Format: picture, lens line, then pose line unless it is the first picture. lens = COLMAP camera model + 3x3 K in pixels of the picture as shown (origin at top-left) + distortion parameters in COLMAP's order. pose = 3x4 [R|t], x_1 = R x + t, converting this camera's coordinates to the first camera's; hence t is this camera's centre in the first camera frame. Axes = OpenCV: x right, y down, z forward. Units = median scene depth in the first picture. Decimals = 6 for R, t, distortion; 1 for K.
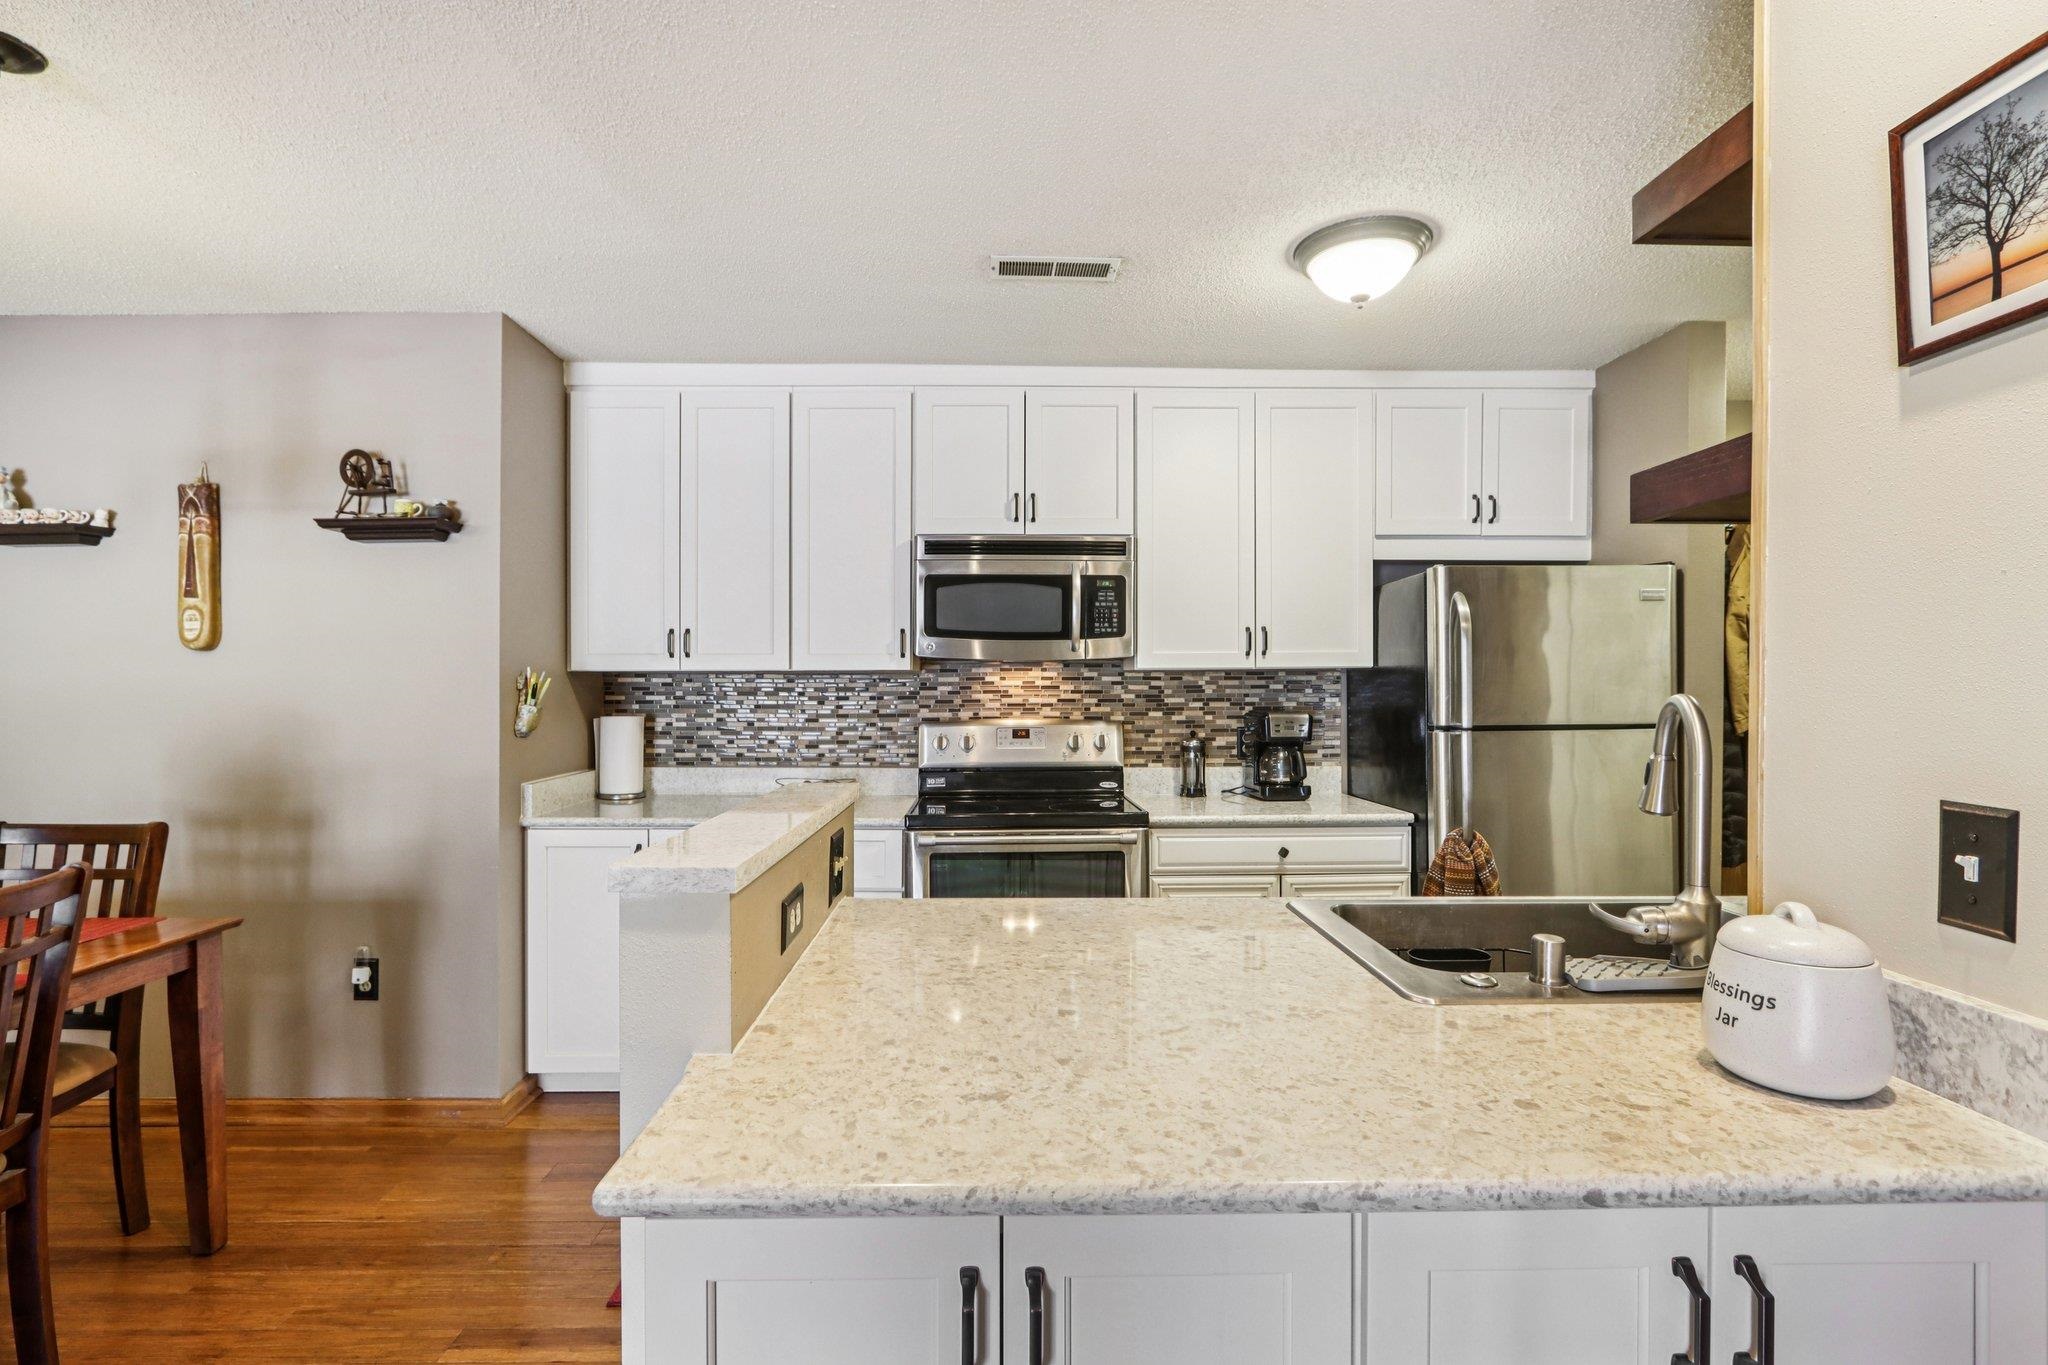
lens RADIAL K [[927.7, 0, 1098.7], [0, 927.7, 679.8], [0, 0, 1]] dist [-0.012698, 0.000392]
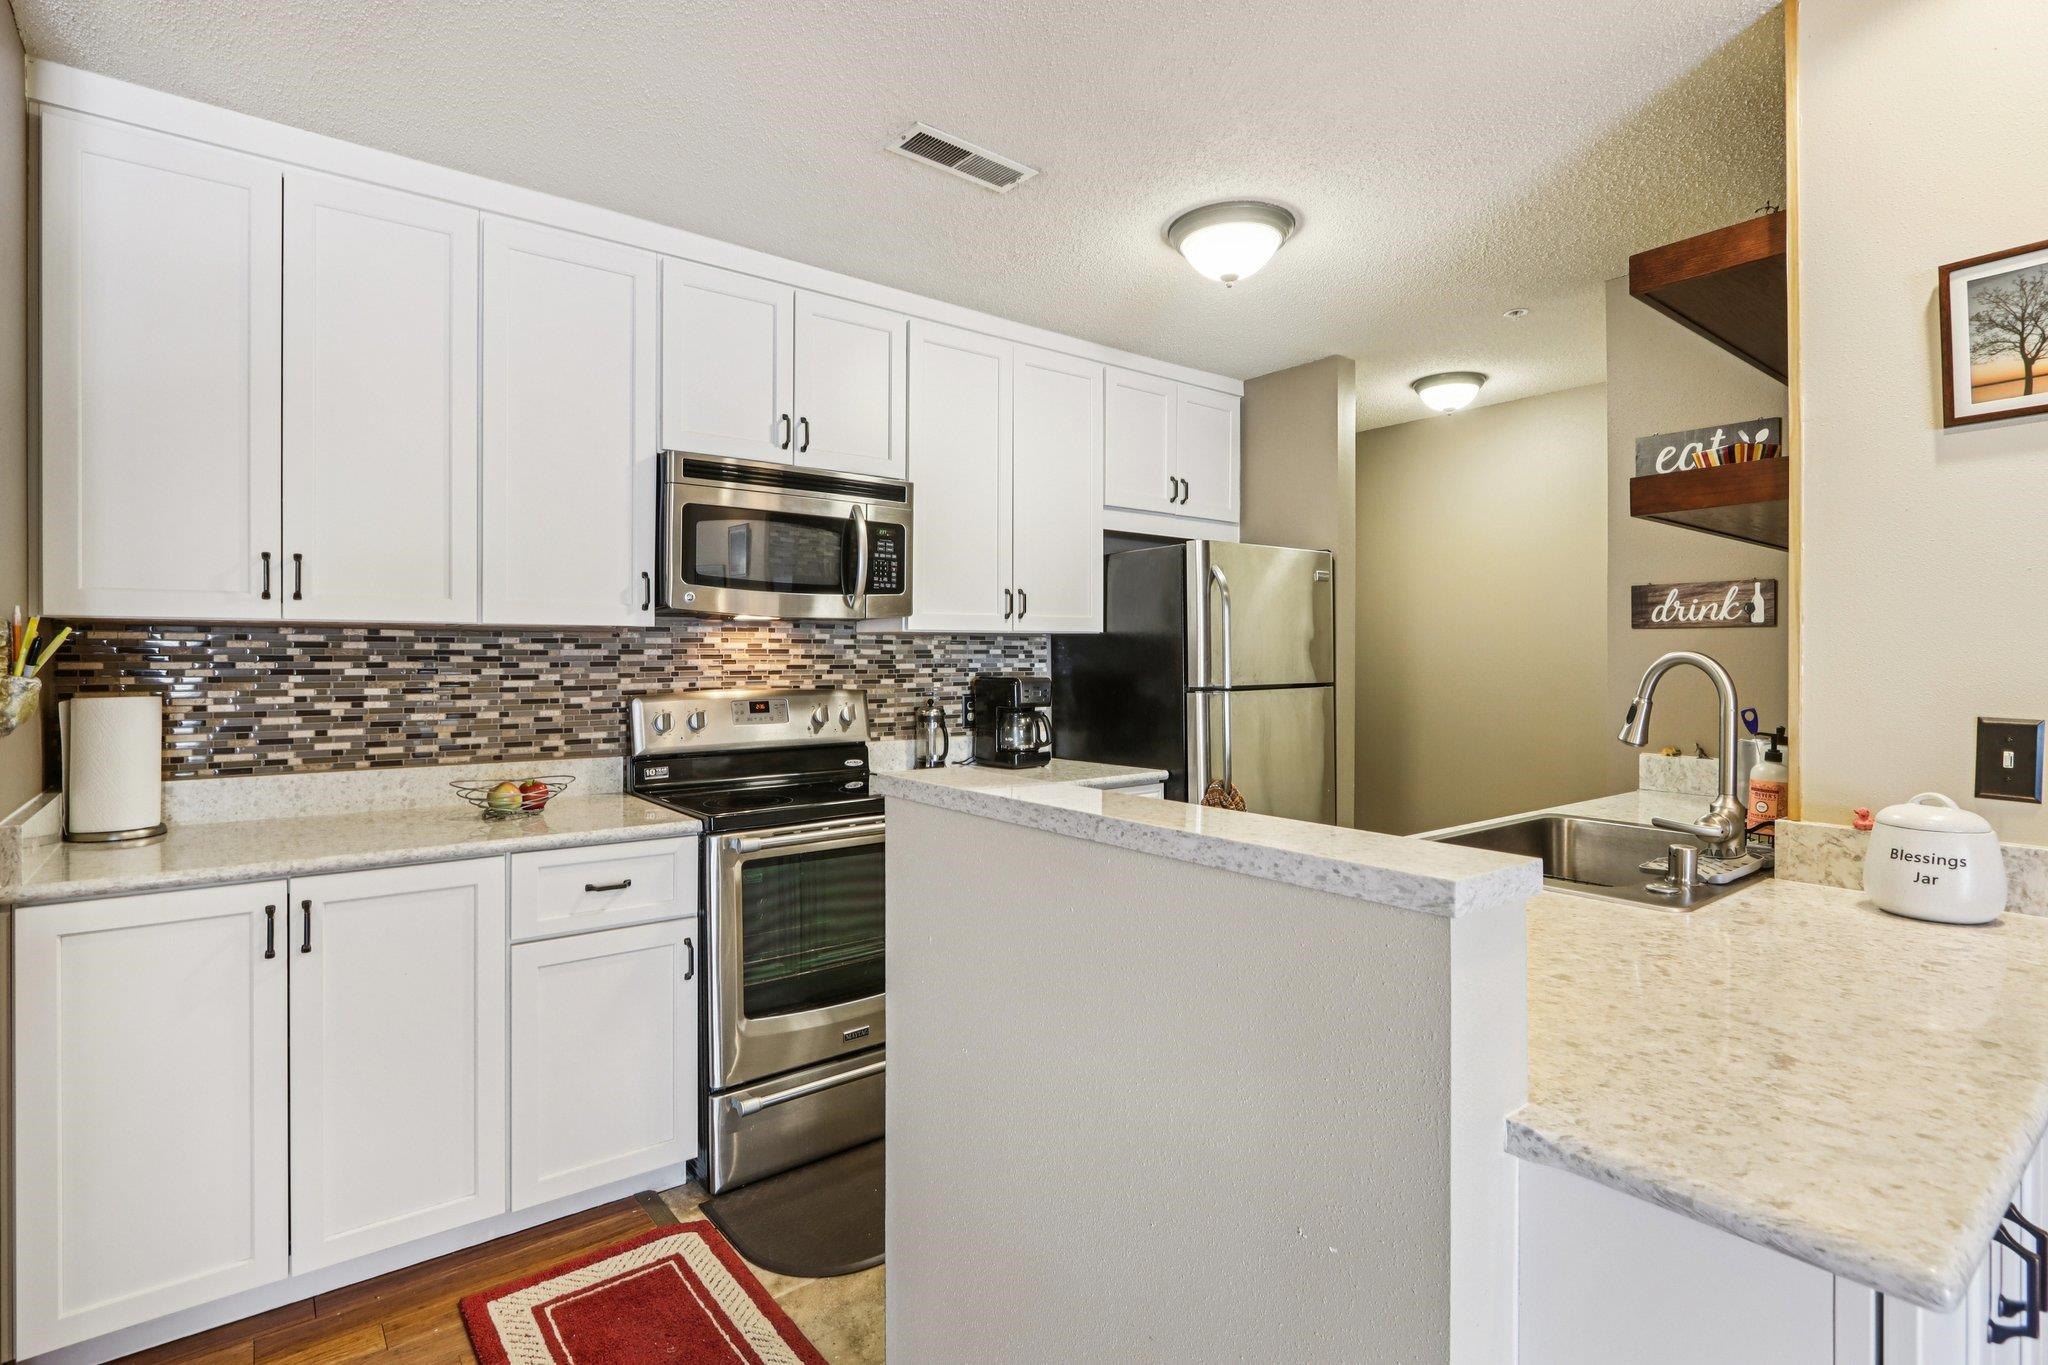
lens RADIAL K [[927.7, 0, 1058.0], [0, 927.7, 665.8], [0, 0, 1]] dist [-0.012698, 0.000392]
pose [[0.822564, -0.004913, 0.568651, -0.345082], [-0.004082, 0.999886, 0.014543, 0.008453], [-0.568657, -0.014284, 0.822450, 0.176639]]
